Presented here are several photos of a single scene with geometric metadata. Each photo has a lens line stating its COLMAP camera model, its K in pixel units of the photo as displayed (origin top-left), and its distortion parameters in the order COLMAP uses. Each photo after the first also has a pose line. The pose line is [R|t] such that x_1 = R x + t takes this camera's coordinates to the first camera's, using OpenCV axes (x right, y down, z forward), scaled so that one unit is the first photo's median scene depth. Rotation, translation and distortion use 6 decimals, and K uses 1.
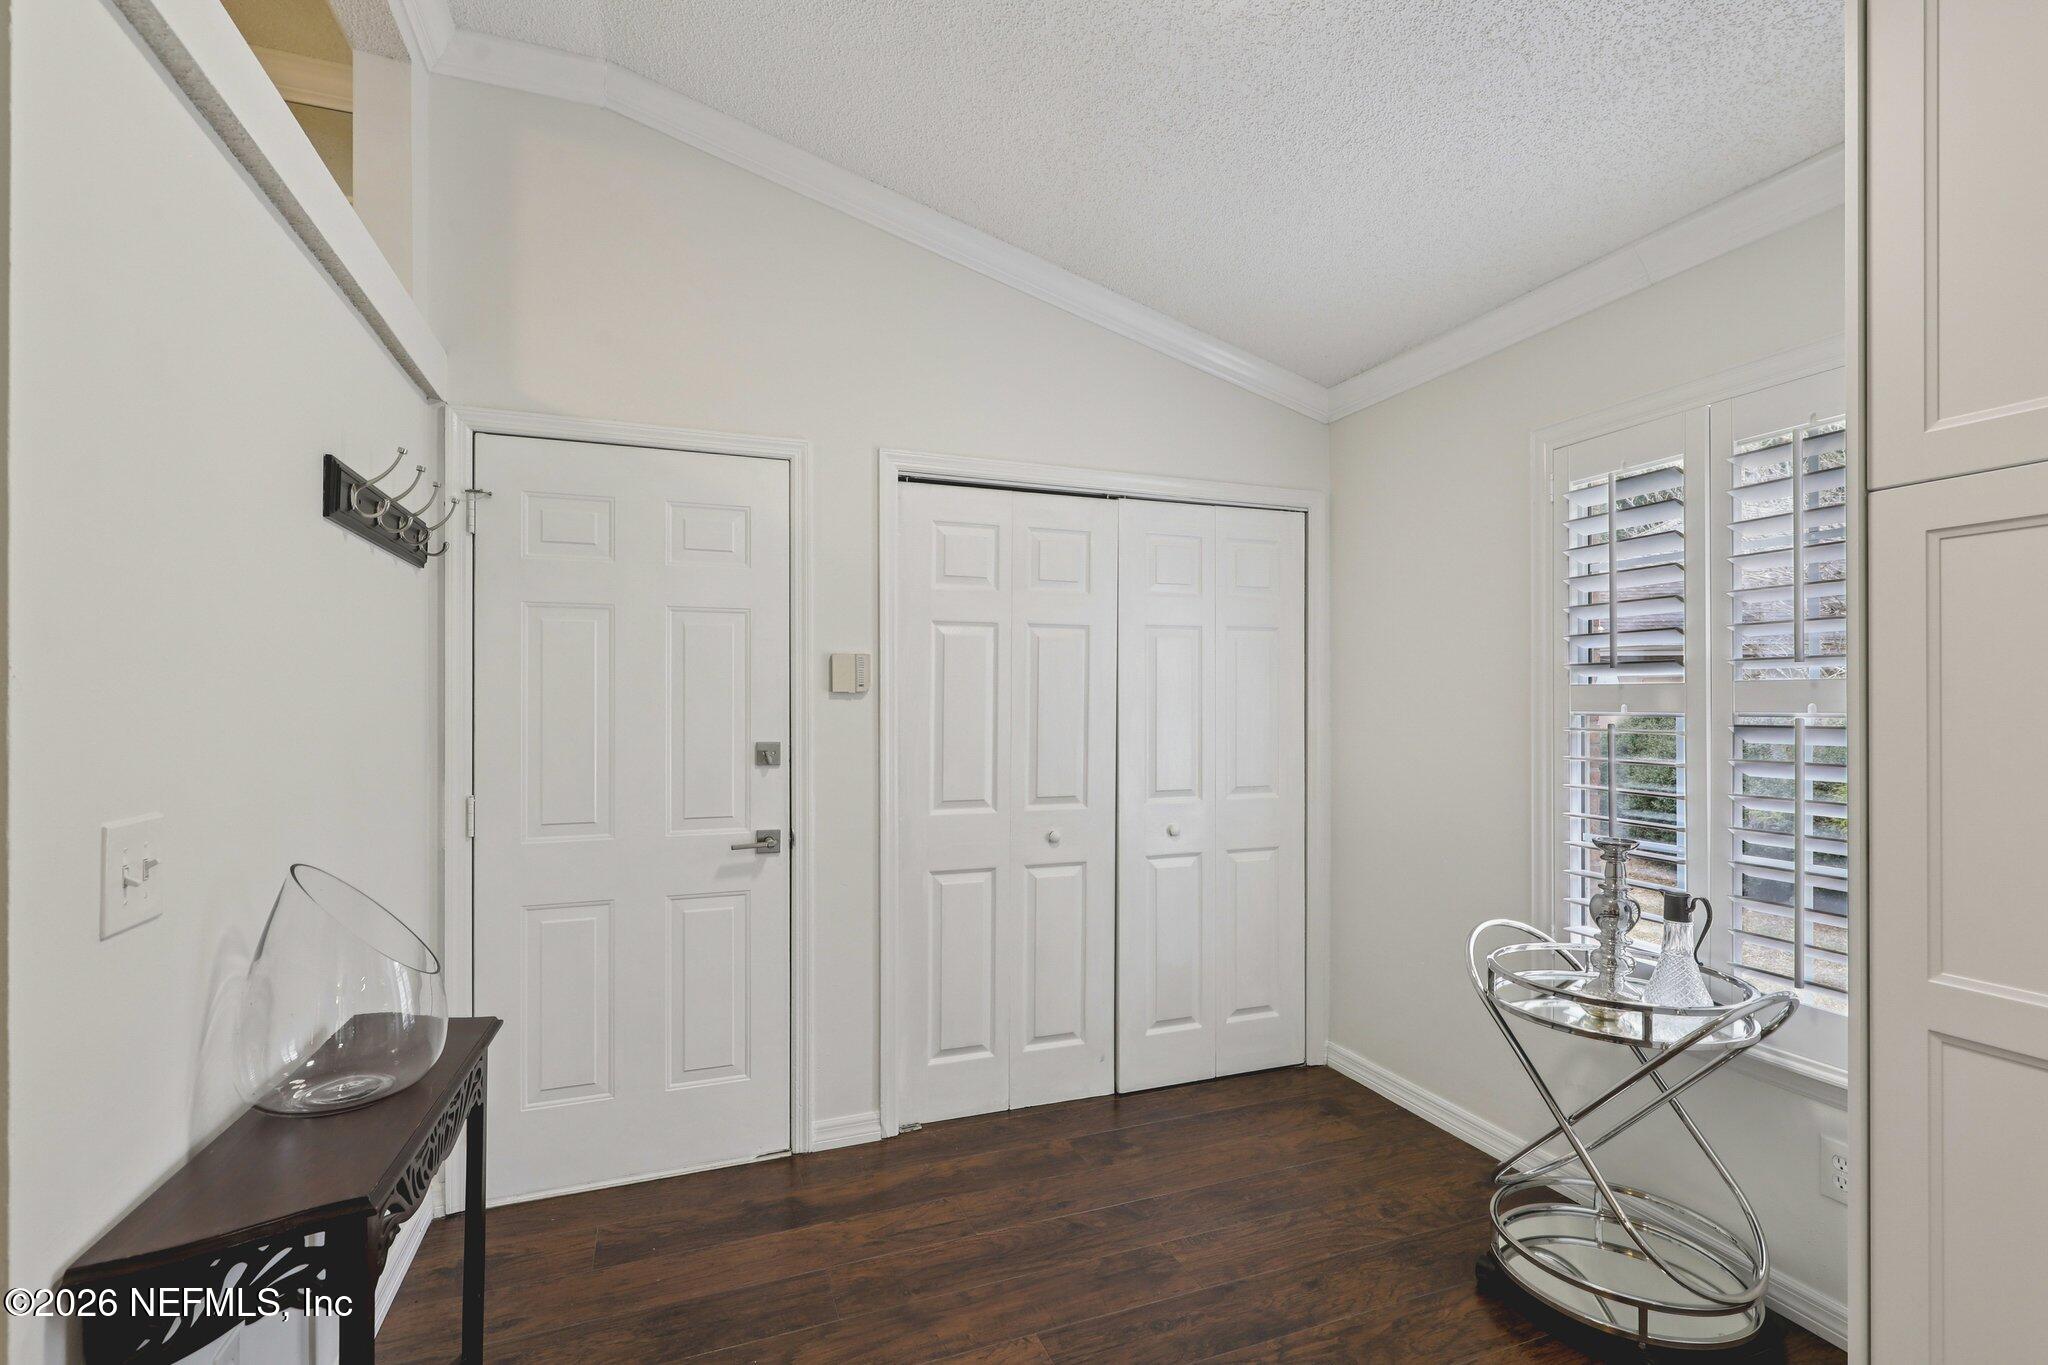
lens RADIAL K [[922.8, 0, 1030.5], [0, 922.8, 693.4], [0, 0, 1]] dist [-0.000726, 0.001120]
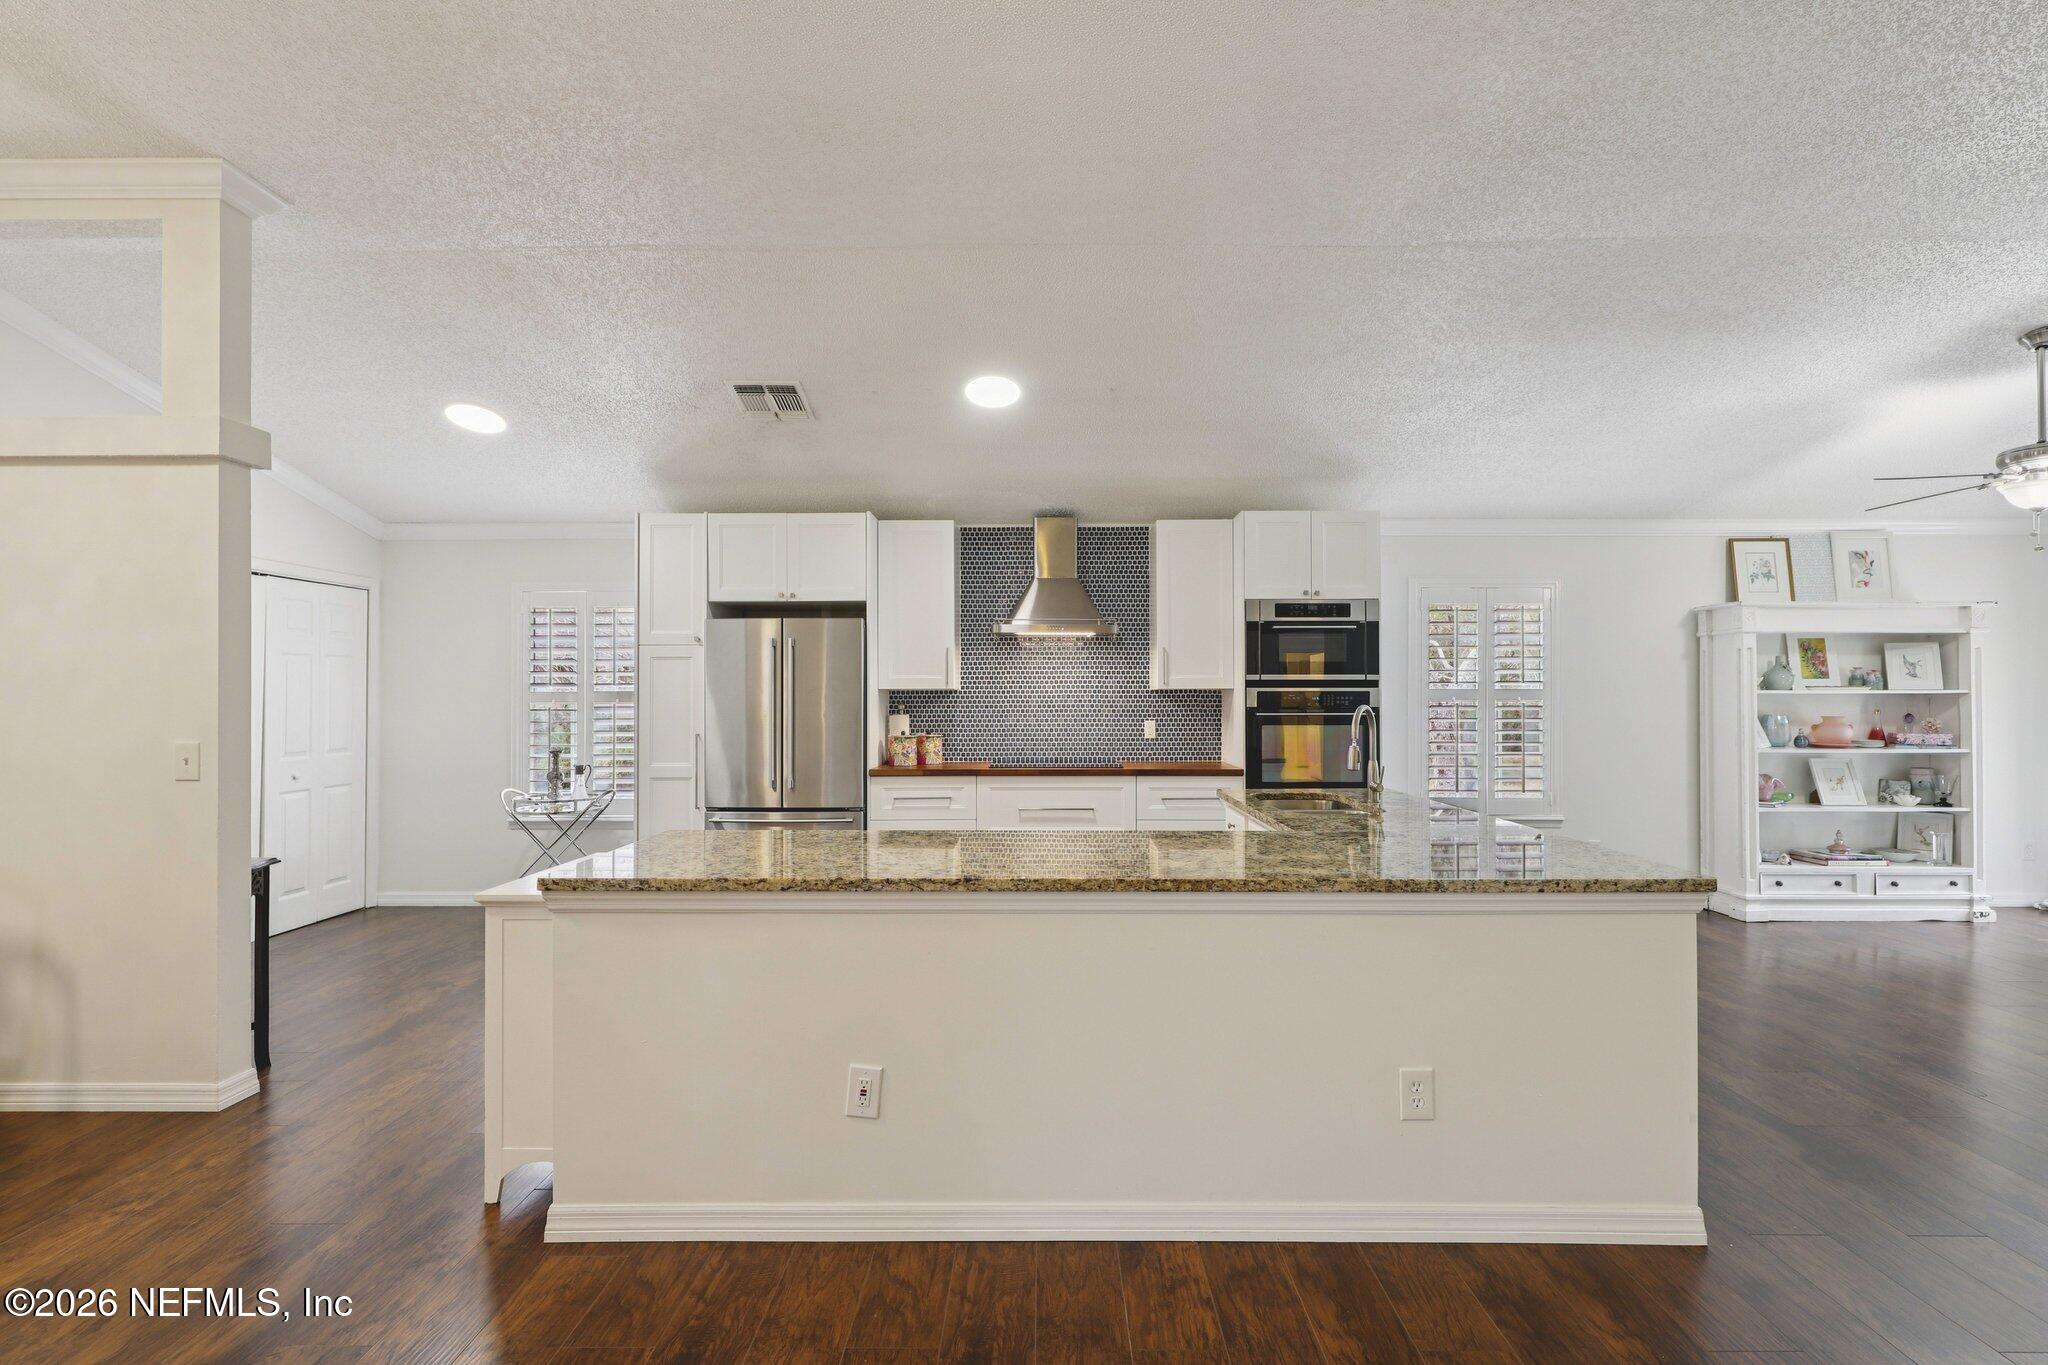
lens RADIAL K [[922.8, 0, 1036.2], [0, 922.8, 693.3], [0, 0, 1]] dist [-0.000726, 0.001120]
pose [[0.365424, 0.001721, 0.930839, -1.088351], [-0.002717, 0.999996, -0.000782, -0.004557], [-0.930837, -0.002244, 0.365428, -1.026435]]
